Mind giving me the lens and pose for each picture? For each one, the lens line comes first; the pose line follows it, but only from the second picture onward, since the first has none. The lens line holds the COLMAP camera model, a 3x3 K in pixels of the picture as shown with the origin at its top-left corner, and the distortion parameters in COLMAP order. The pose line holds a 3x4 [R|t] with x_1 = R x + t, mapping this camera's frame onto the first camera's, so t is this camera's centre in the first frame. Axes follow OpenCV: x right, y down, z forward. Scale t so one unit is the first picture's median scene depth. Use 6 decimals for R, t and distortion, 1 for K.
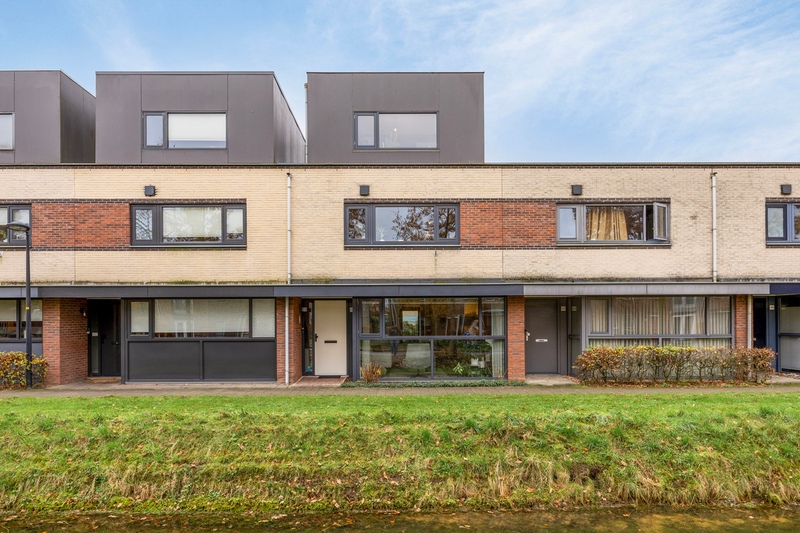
lens RADIAL K [[473.0, 0, 373.9], [0, 473.0, 295.3], [0, 0, 1]] dist [0.000889, 0.000422]
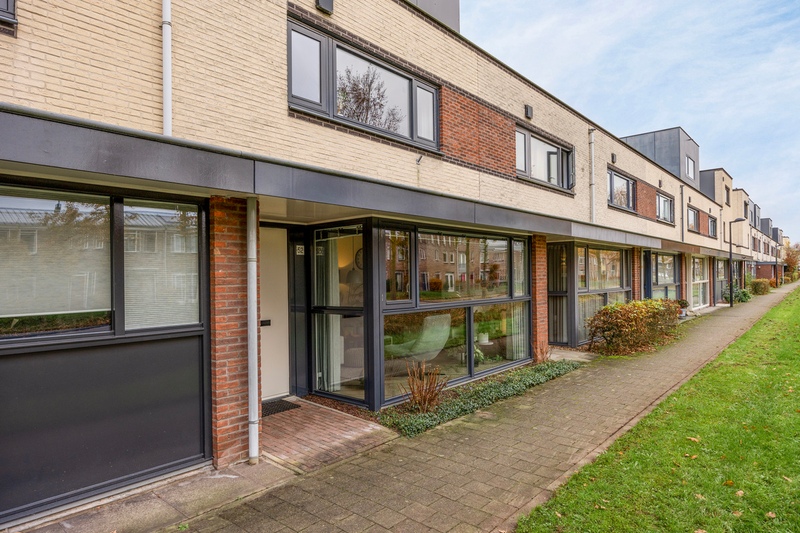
lens RADIAL K [[483.2, 0, 405.2], [0, 483.2, 267.8], [0, 0, 1]] dist [-0.010388, -0.002322]
pose [[0.671458, 0.007251, 0.741007, -0.323285], [-0.011220, 0.999937, 0.000381, 0.045099], [-0.740957, -0.008570, 0.671497, 0.614529]]
